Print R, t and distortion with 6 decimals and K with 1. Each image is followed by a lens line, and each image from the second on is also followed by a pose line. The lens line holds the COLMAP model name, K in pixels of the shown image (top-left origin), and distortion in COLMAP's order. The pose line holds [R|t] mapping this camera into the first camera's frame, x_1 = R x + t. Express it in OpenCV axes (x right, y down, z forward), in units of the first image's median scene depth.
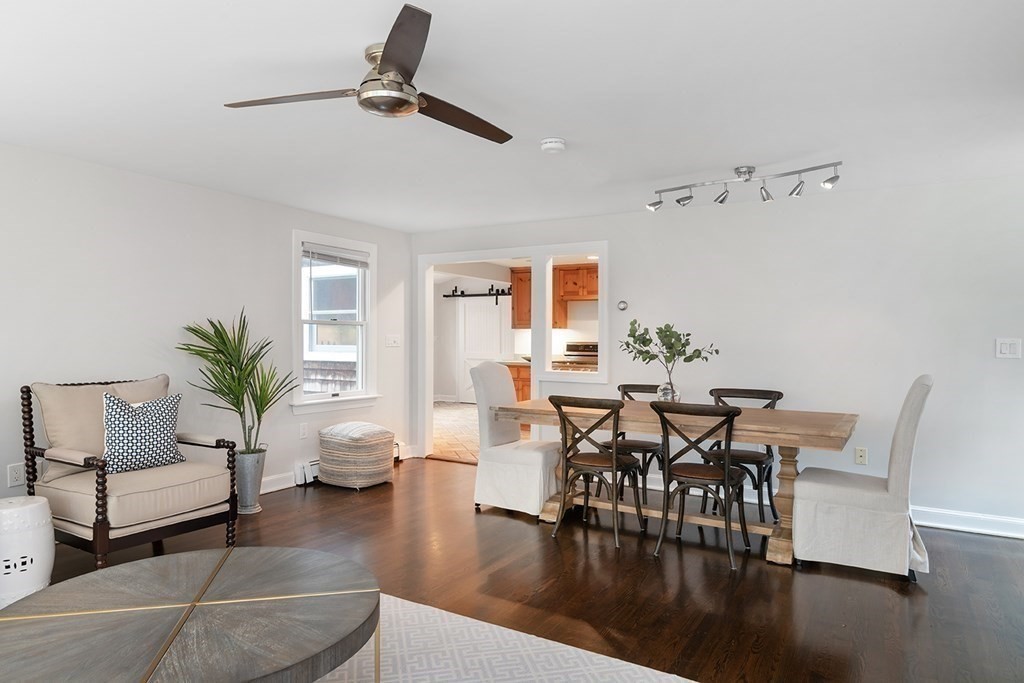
lens RADIAL K [[675.0, 0, 515.7], [0, 675.0, 346.9], [0, 0, 1]] dist [-0.010380, 0.000483]
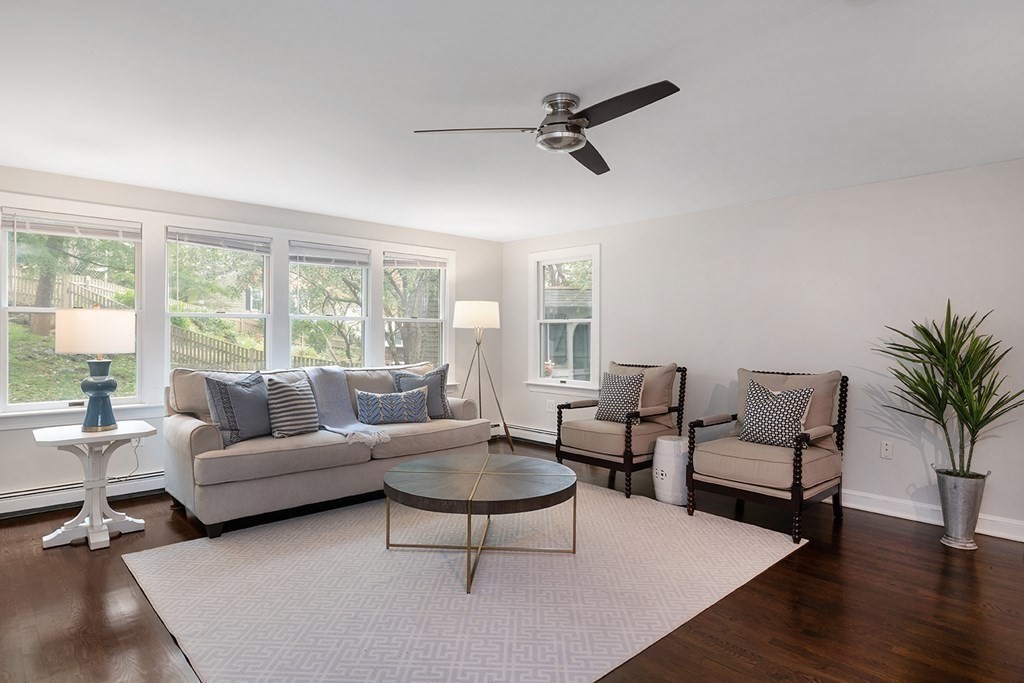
lens RADIAL K [[576.2, 0, 513.9], [0, 576.2, 337.1], [0, 0, 1]] dist [-0.035026, -0.001208]
pose [[-0.240887, -0.002681, -0.970549, 0.502357], [-0.033313, 0.999430, 0.005507, -0.001988], [0.969981, 0.033659, -0.240839, 0.709938]]
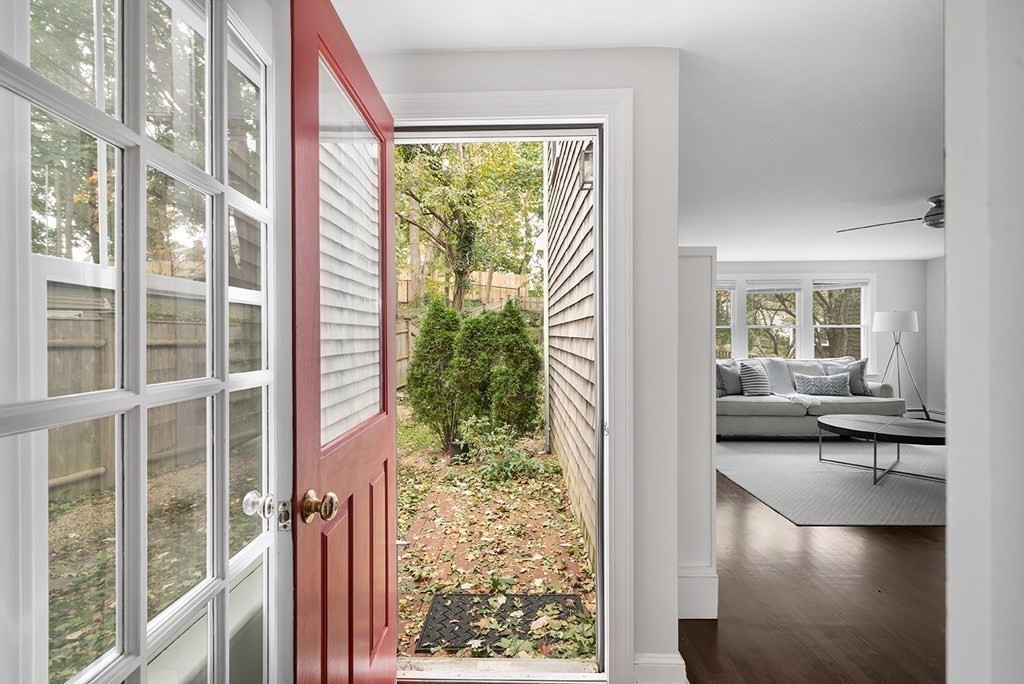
lens RADIAL K [[474.9, 0, 511.5], [0, 474.9, 342.6], [0, 0, 1]] dist [0.002163, 0.000212]
pose [[-0.852472, 0.007940, -0.522712, 0.980832], [-0.011751, 0.999341, 0.034344, -0.015239], [0.522640, 0.035420, -0.851817, 0.926326]]
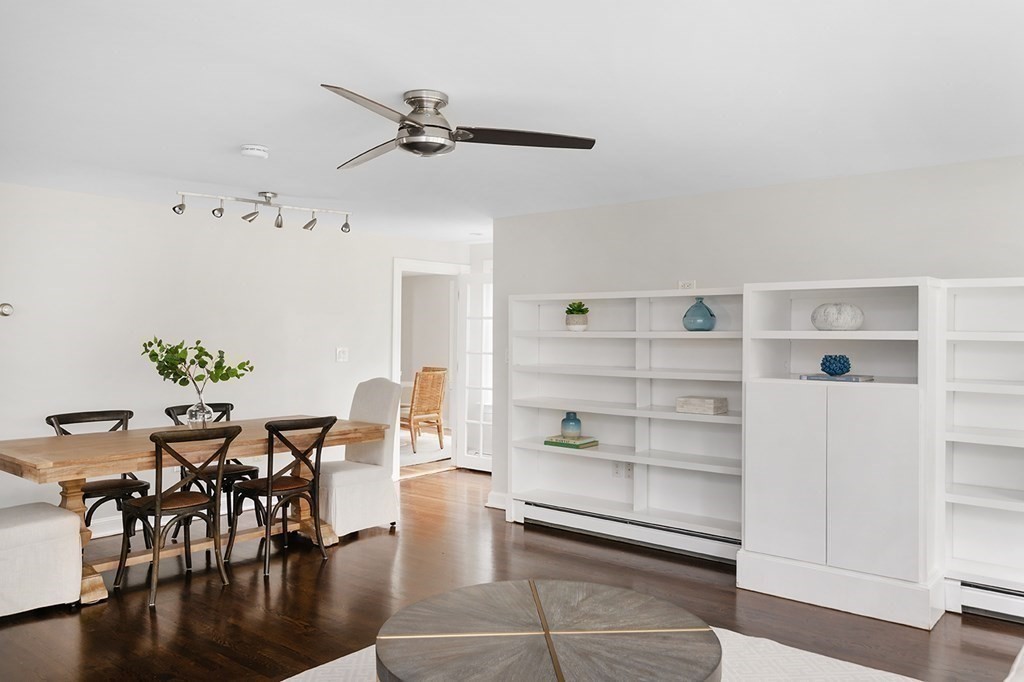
lens RADIAL K [[800.0, 0, 512.4], [0, 800.0, 334.5], [0, 0, 1]] dist [-0.001575, 0.005083]
pose [[0.139836, -0.009889, 0.990125, -0.807144], [0.022483, 0.999724, 0.006810, -0.041207], [-0.989919, 0.021309, 0.140020, 0.412196]]
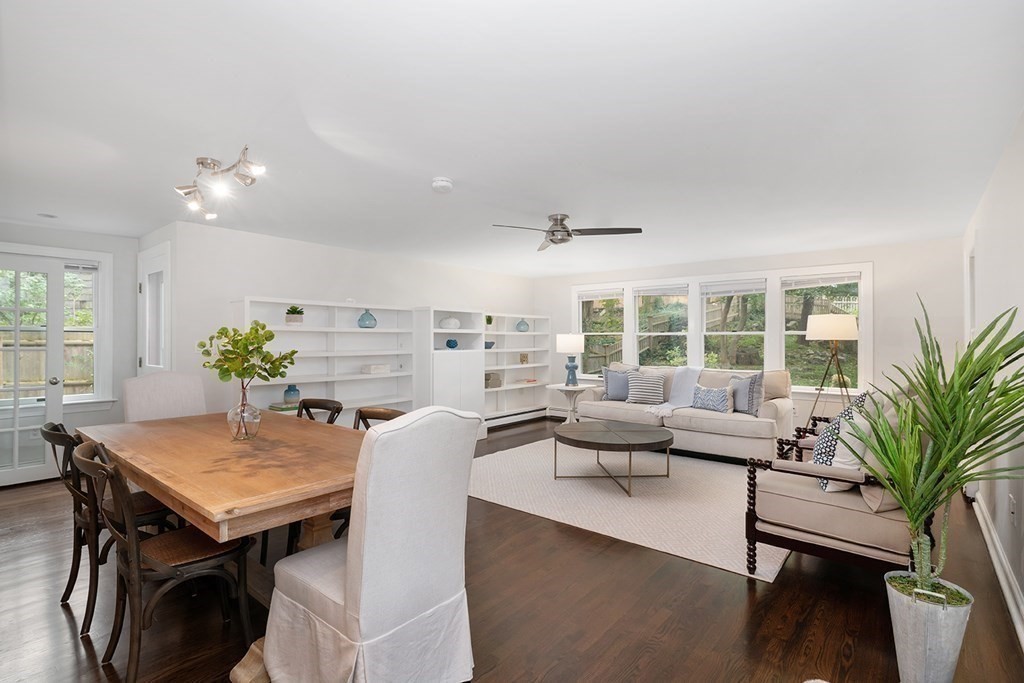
lens RADIAL K [[497.3, 0, 509.1], [0, 497.3, 332.6], [0, 0, 1]] dist [0.001908, 0.000128]
pose [[-0.992454, -0.009515, 0.122248, -0.124693], [-0.007905, 0.999876, 0.013651, -0.040341], [-0.122363, 0.012581, -0.992406, 1.569657]]
